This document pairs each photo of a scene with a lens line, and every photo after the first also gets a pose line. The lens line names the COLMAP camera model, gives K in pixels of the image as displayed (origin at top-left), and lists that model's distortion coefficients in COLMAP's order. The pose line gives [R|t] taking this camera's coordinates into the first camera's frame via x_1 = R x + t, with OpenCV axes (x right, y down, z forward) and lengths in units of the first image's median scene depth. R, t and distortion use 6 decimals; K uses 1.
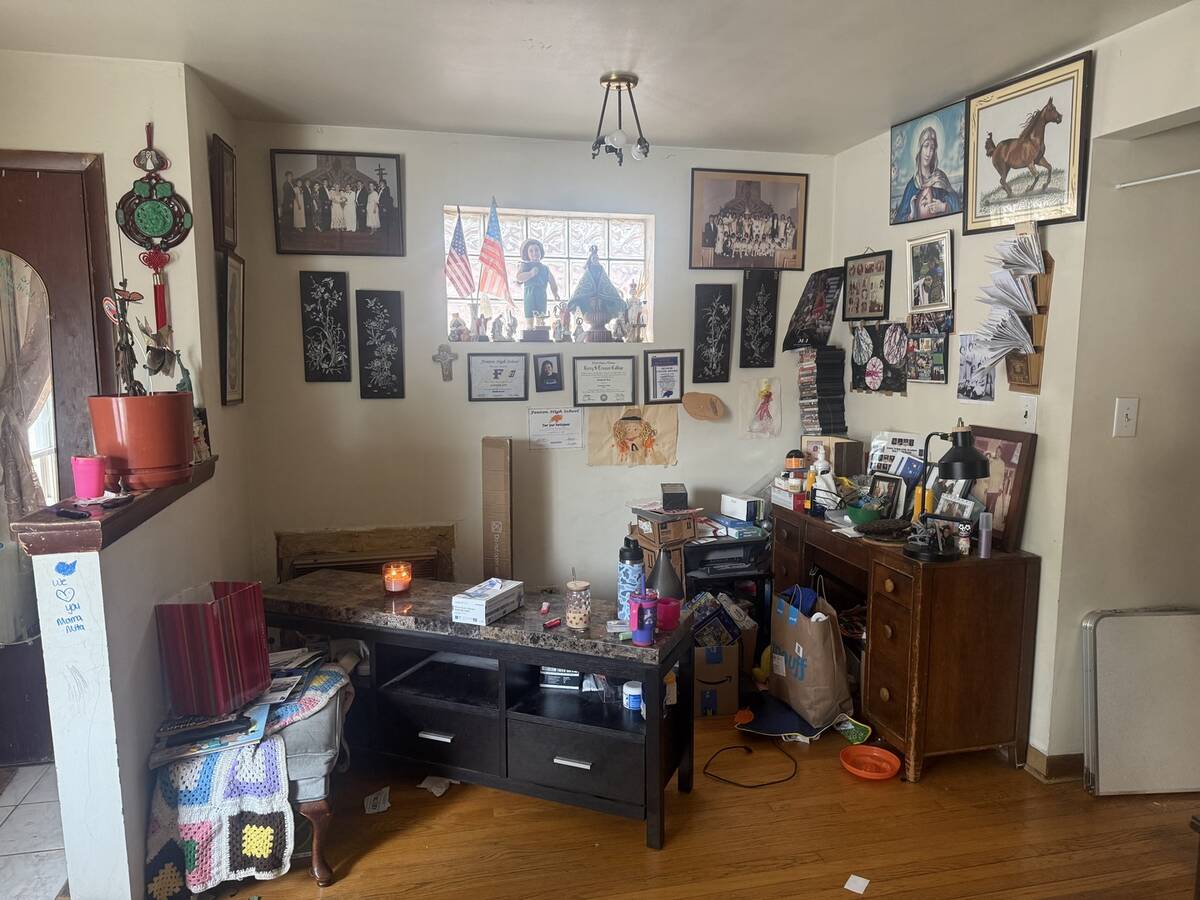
lens RADIAL K [[847.6, 0, 605.1], [0, 847.6, 454.1], [0, 0, 1]] dist [0.041126, -0.043444]
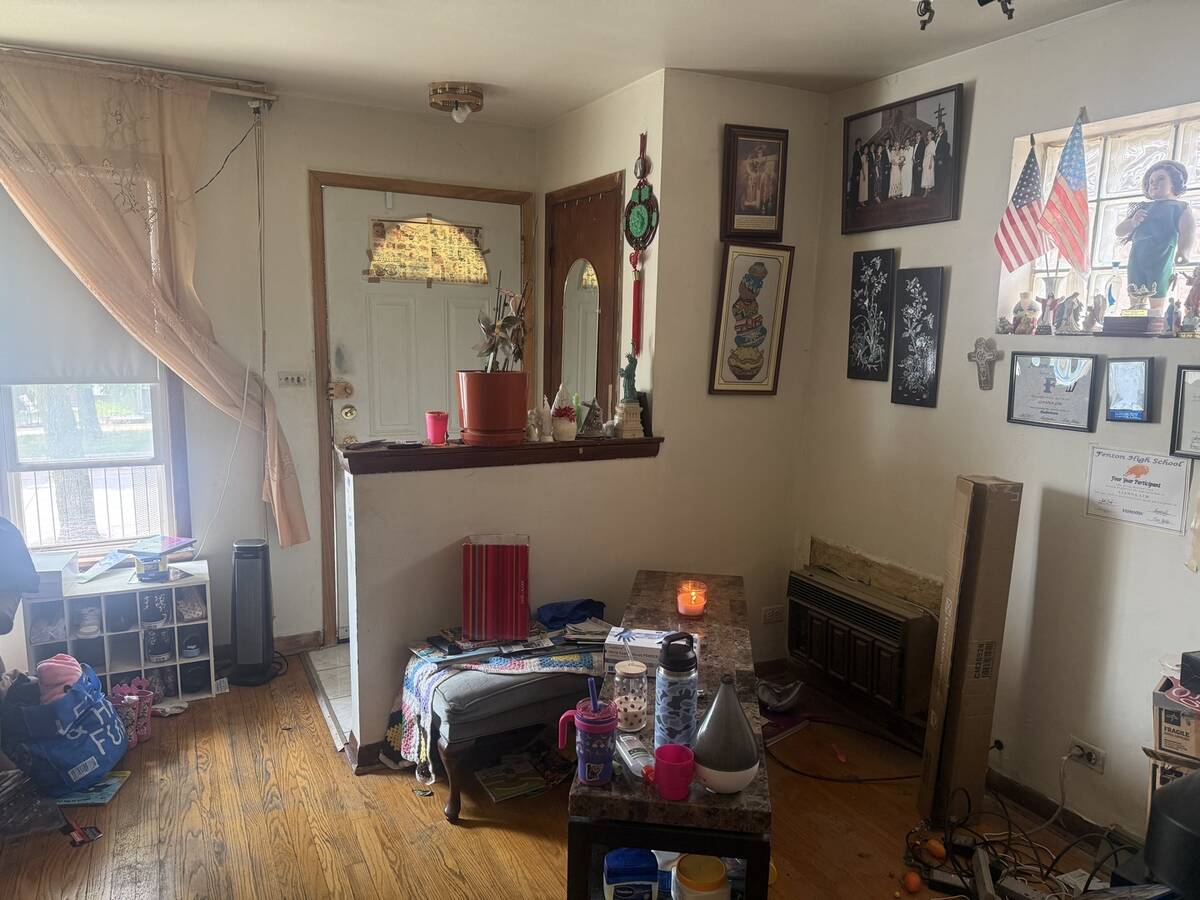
lens RADIAL K [[847.6, 0, 602.0], [0, 847.6, 449.6], [0, 0, 1]] dist [0.041126, -0.043444]
pose [[0.231969, 0.146824, -0.961578, 0.451742], [-0.141660, 0.983103, 0.115937, -0.078117], [0.962353, 0.109324, 0.248849, 0.545540]]
